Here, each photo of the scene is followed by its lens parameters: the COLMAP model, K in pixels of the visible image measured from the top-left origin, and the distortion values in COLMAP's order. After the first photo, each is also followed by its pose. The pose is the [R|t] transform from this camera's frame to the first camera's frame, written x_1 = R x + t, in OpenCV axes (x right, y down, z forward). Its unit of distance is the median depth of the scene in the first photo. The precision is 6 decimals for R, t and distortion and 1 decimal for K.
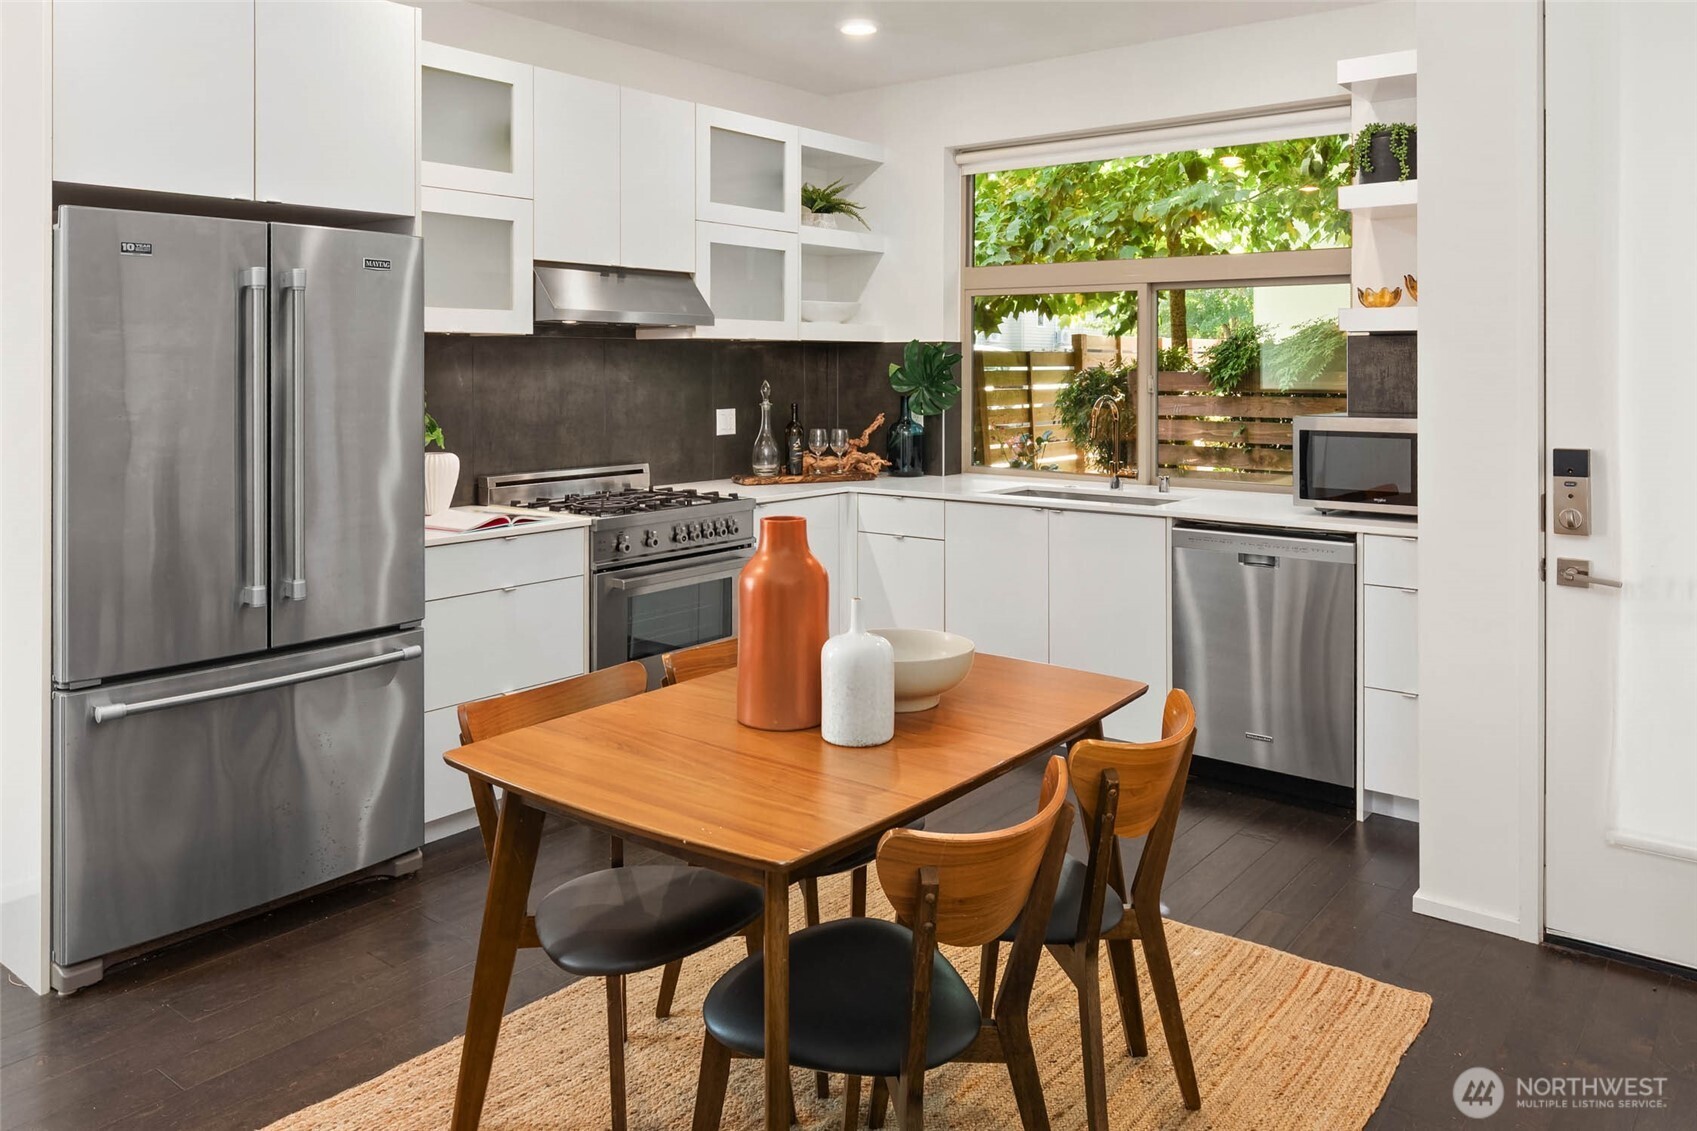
lens RADIAL K [[1205.5, 0, 848.5], [0, 1205.5, 565.5], [0, 0, 1]] dist [-0.005017, -0.000491]
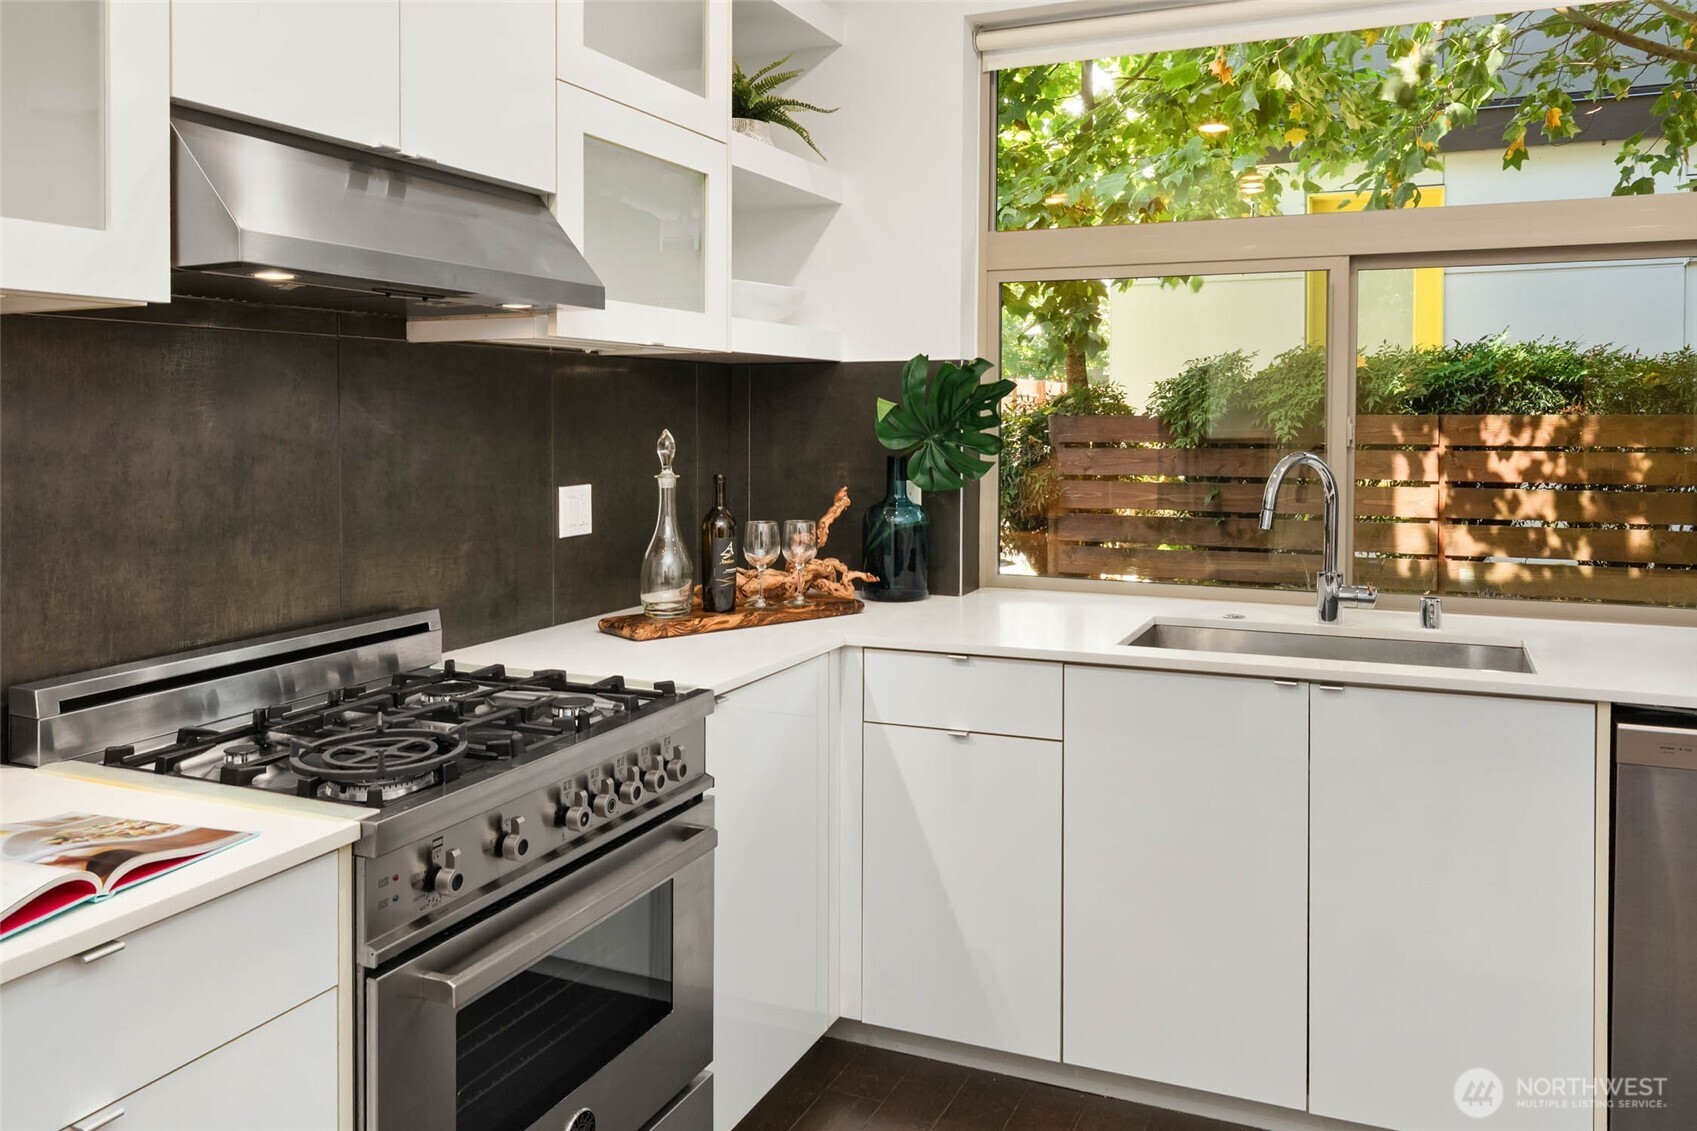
lens RADIAL K [[1276.9, 0, 848.2], [0, 1276.9, 540.8], [0, 0, 1]] dist [0.003858, -0.009619]
pose [[0.969069, -0.025763, 0.245441, -0.129881], [0.041880, 0.997279, -0.060672, -0.072434], [-0.243210, 0.069074, 0.967511, 0.473433]]
